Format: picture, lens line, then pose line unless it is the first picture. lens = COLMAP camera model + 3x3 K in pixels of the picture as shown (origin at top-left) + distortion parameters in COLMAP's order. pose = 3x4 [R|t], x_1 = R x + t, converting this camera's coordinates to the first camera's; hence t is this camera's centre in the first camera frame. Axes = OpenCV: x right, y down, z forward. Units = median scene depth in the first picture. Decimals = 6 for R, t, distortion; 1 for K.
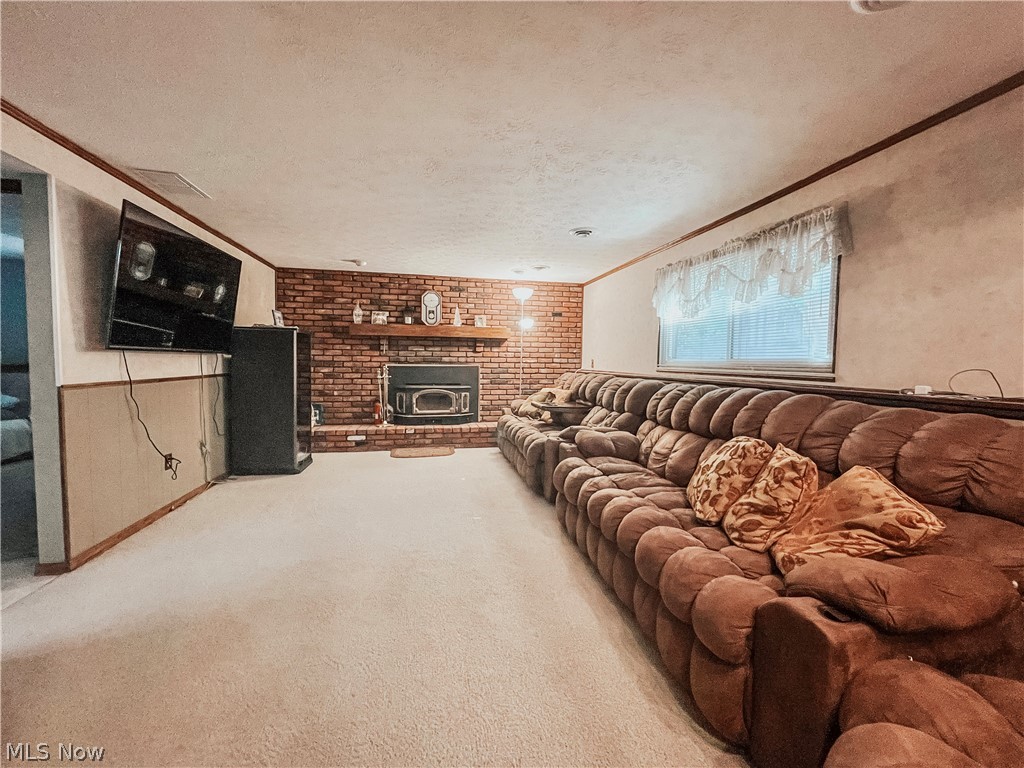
lens RADIAL K [[413.4, 0, 515.3], [0, 413.4, 385.5], [0, 0, 1]] dist [-0.001623, 0.000888]
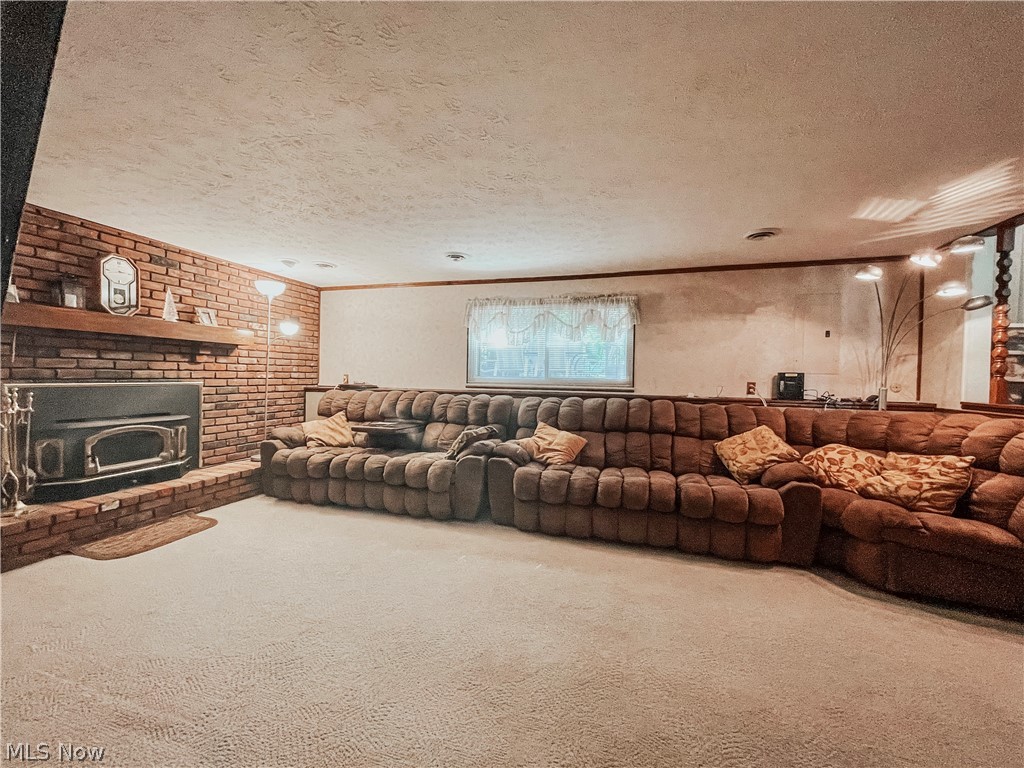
lens RADIAL K [[413.4, 0, 514.8], [0, 413.4, 380.8], [0, 0, 1]] dist [-0.001623, 0.000888]
pose [[0.485000, -0.011362, 0.874441, -0.431882], [0.040543, 0.999133, -0.009504, -0.025592], [-0.873574, 0.040062, 0.485040, 0.239177]]
